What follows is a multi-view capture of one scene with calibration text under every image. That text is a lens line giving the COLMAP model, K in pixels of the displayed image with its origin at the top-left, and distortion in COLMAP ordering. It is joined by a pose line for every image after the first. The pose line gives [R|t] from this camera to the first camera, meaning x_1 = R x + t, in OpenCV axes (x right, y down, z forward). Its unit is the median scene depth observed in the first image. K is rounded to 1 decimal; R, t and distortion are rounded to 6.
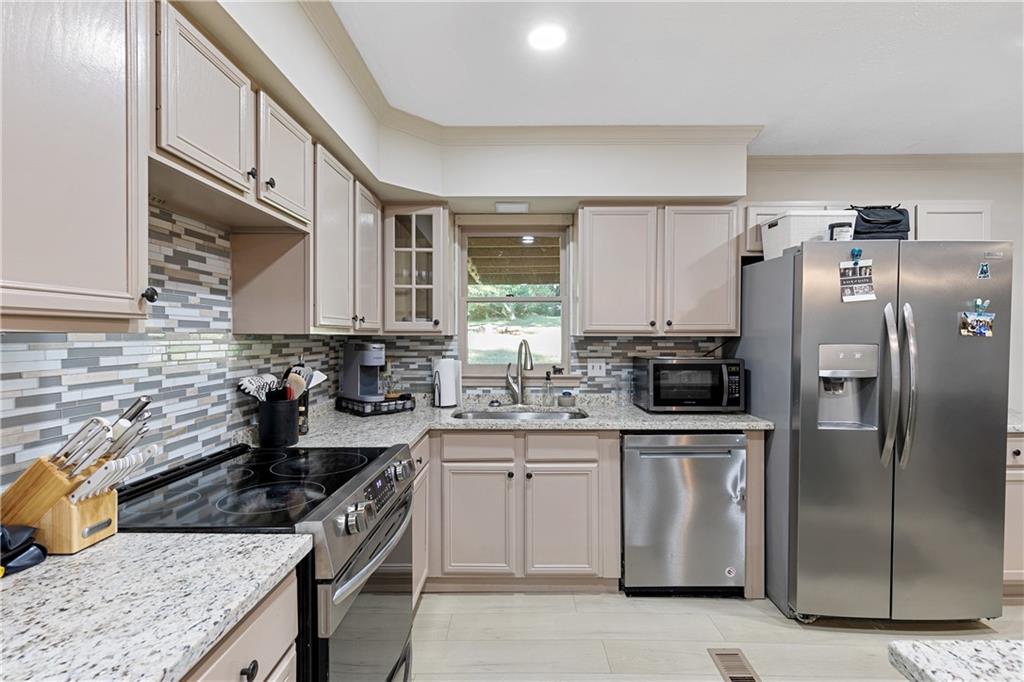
lens RADIAL K [[465.7, 0, 516.8], [0, 465.7, 342.0], [0, 0, 1]] dist [0.003949, -0.002415]
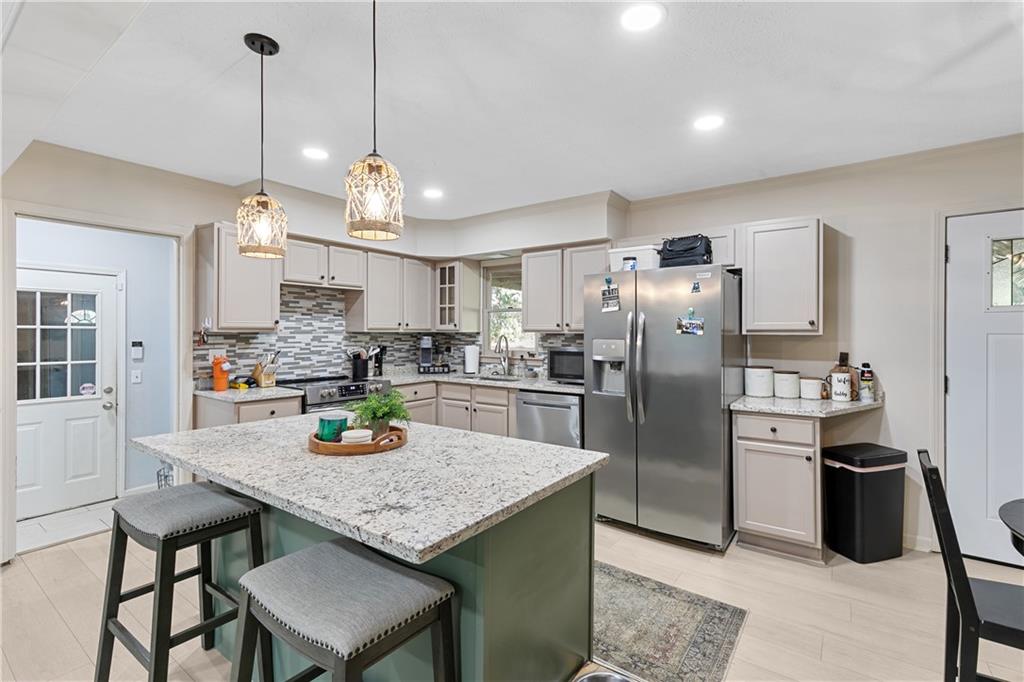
lens RADIAL K [[465.7, 0, 512.1], [0, 465.7, 335.4], [0, 0, 1]] dist [0.003949, -0.002415]
pose [[0.811618, 0.007492, -0.584141, 1.362031], [-0.009561, 0.999954, -0.000459, -0.003911], [0.584111, 0.005957, 0.811652, -0.437977]]
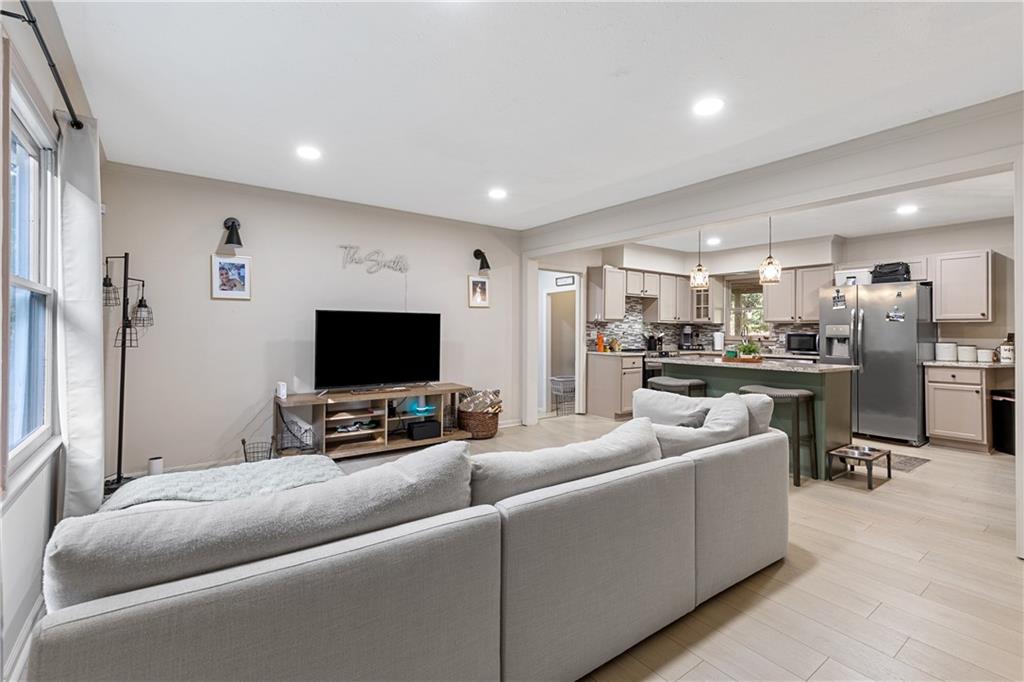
lens RADIAL K [[465.7, 0, 510.9], [0, 465.7, 327.1], [0, 0, 1]] dist [0.003949, -0.002415]
pose [[0.598076, -0.000508, -0.801439, 1.739848], [-0.014419, 0.999831, -0.011394, 0.075114], [0.801310, 0.018370, 0.597968, -2.090716]]
